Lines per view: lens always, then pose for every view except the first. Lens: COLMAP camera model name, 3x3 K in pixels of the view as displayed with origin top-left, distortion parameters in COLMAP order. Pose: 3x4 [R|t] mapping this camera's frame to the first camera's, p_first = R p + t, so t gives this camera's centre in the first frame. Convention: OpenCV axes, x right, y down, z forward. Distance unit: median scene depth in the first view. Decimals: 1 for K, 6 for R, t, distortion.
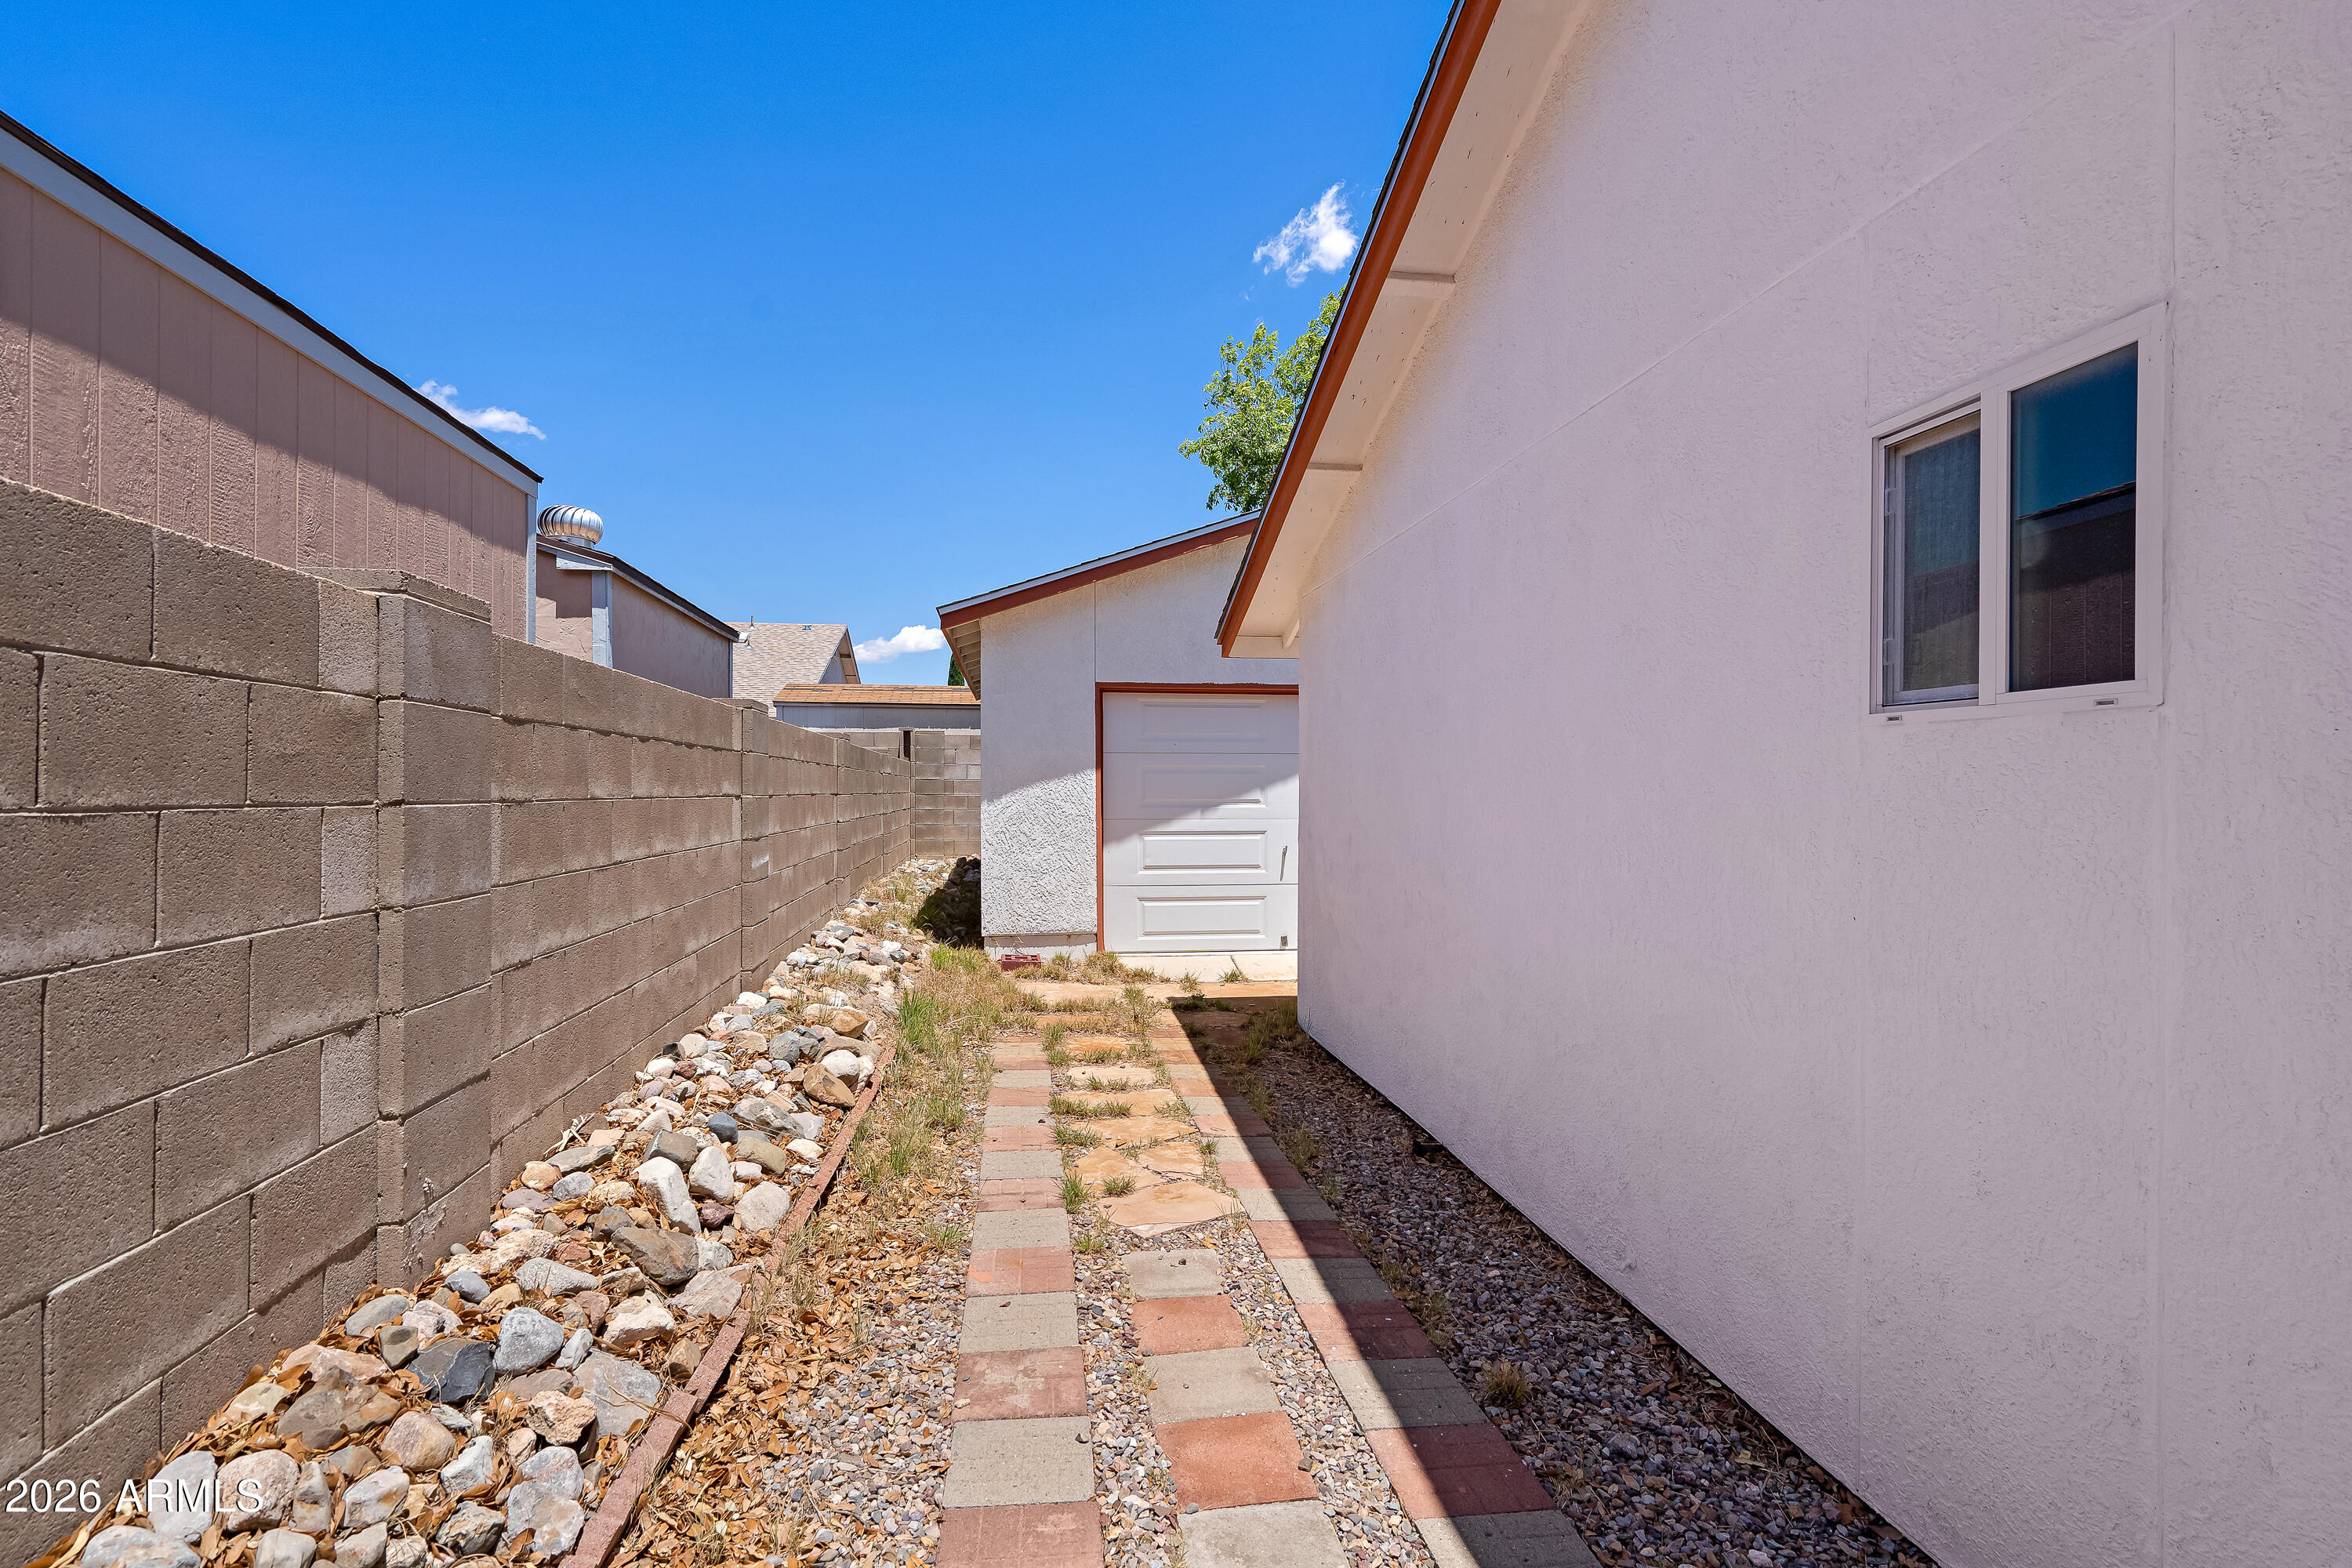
lens RADIAL K [[1080.9, 0, 1177.1], [0, 1080.9, 782.7], [0, 0, 1]] dist [0.000217, 0.000603]
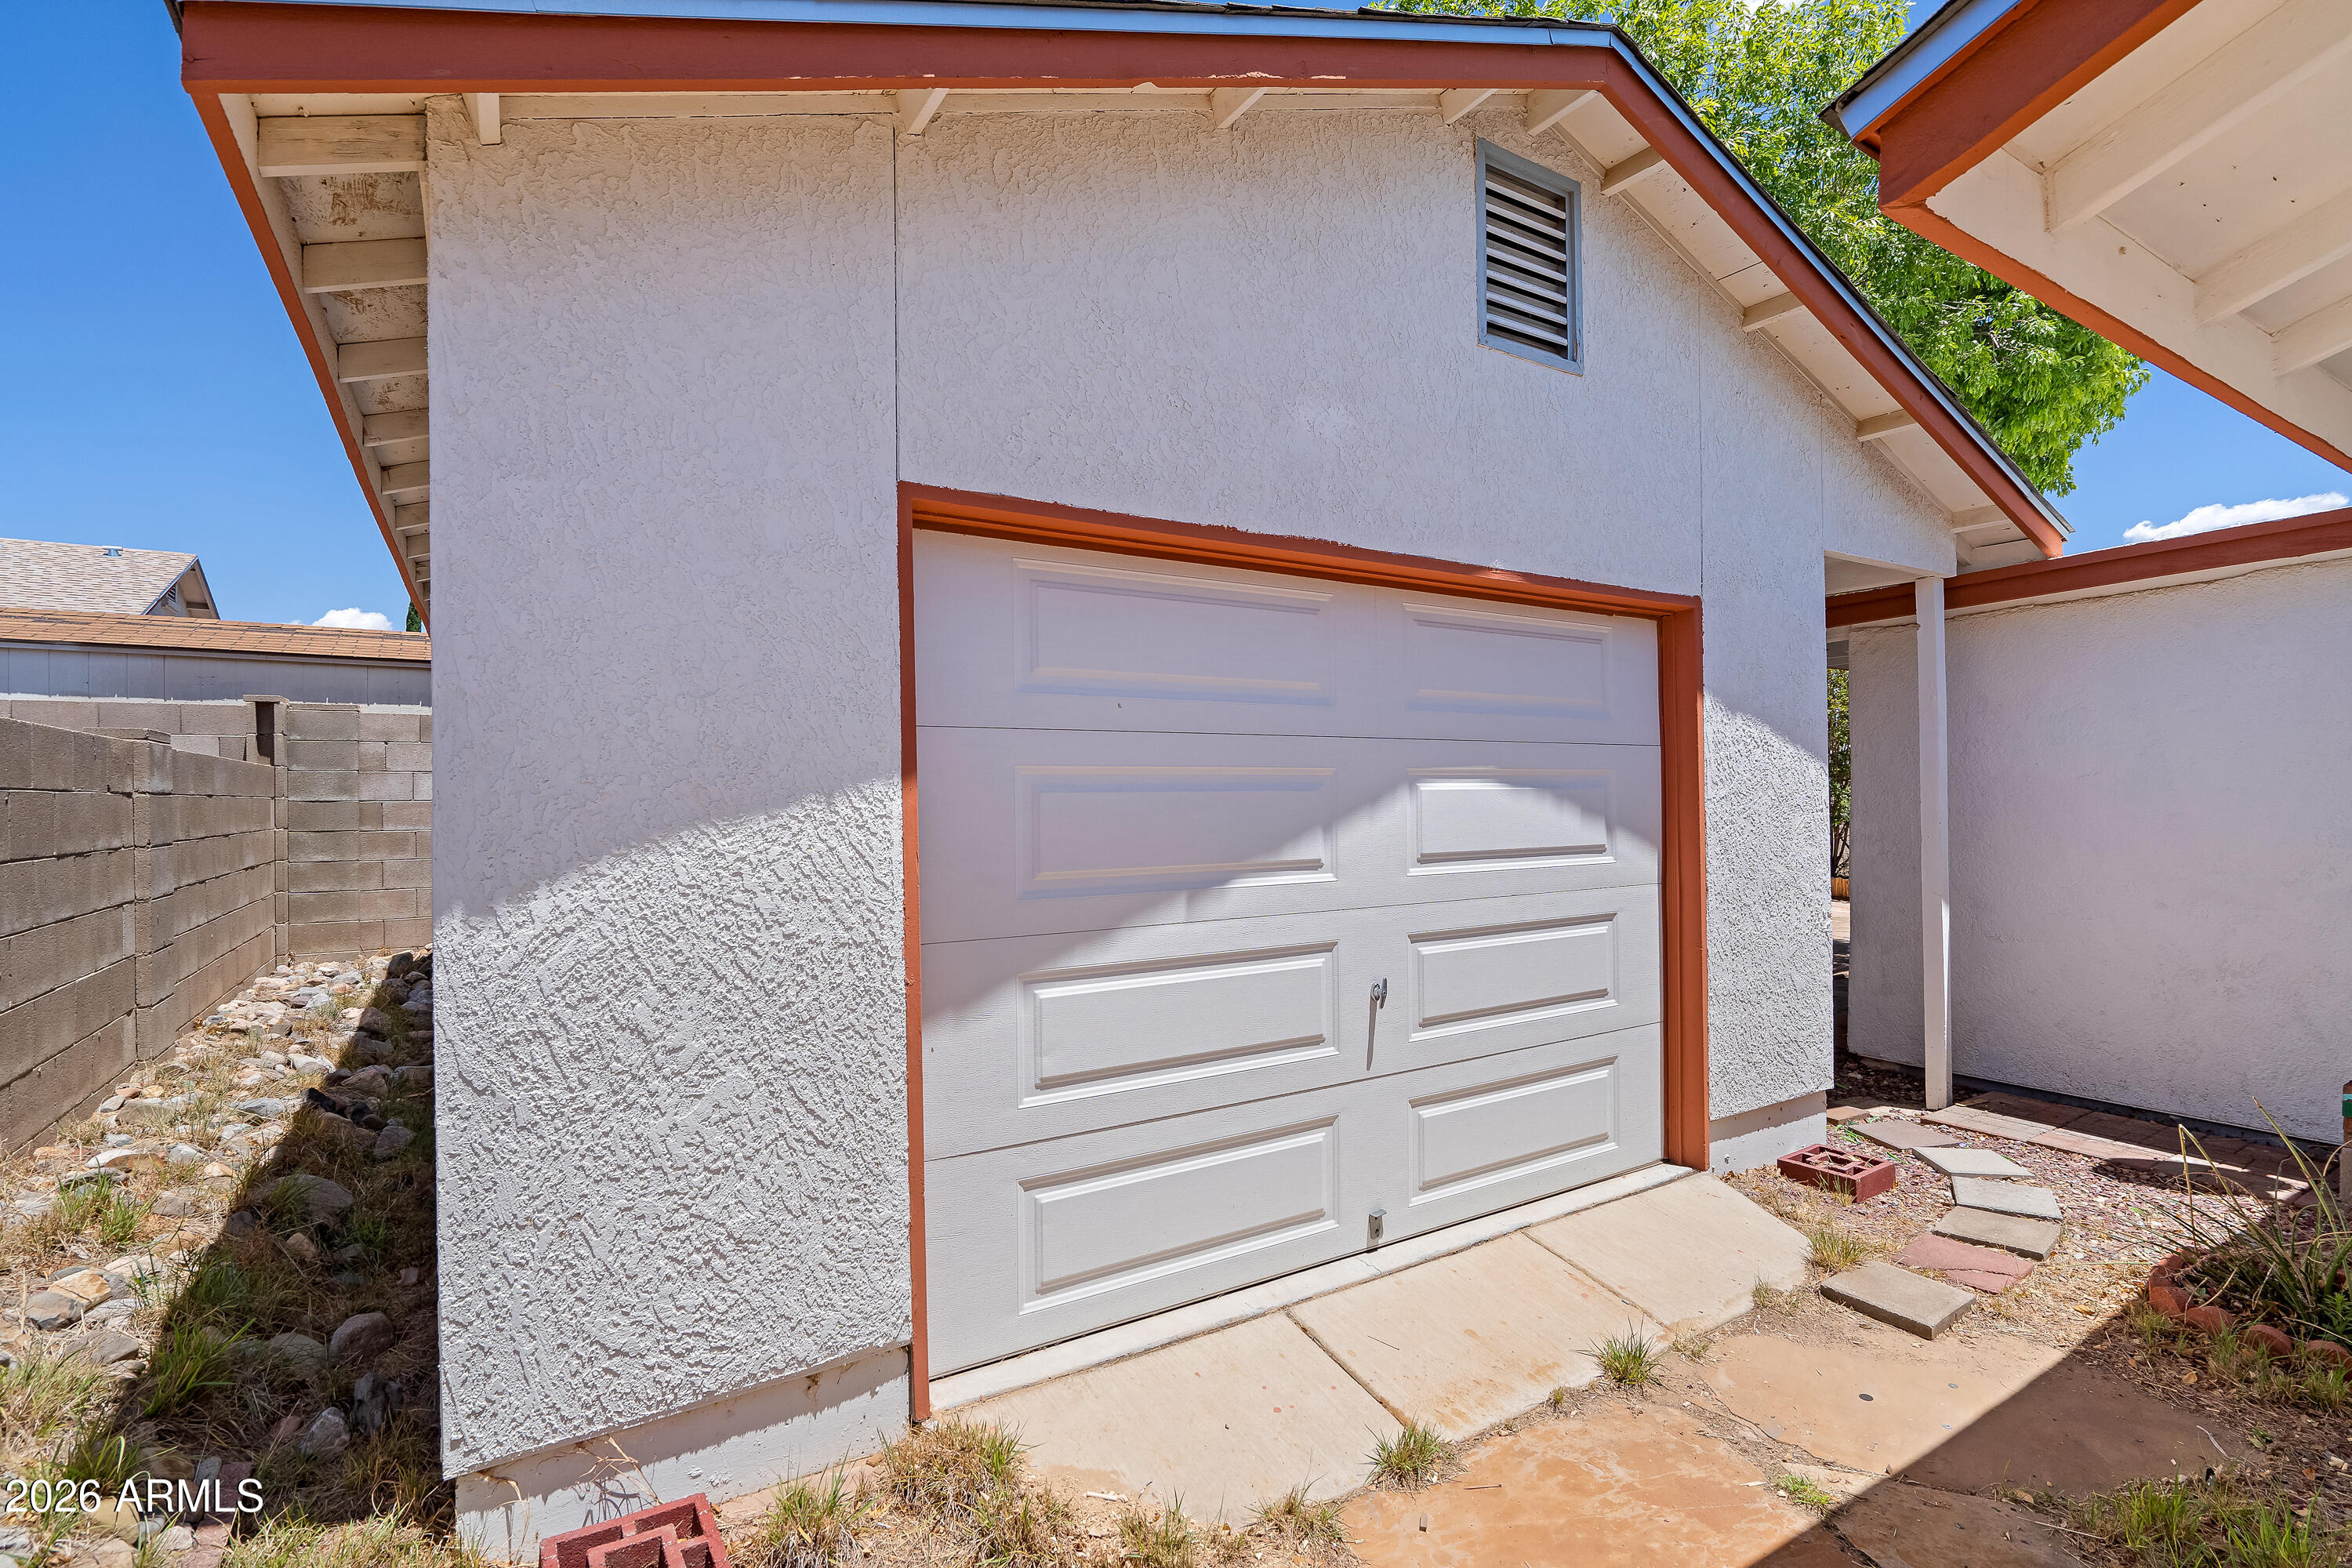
lens RADIAL K [[1080.9, 0, 1172.9], [0, 1080.9, 790.3], [0, 0, 1]] dist [0.000217, 0.000603]
pose [[0.916856, -0.007588, 0.399147, -0.119968], [0.008191, 0.999966, 0.000194, -0.008850], [-0.399135, 0.003092, 0.916887, 0.677939]]
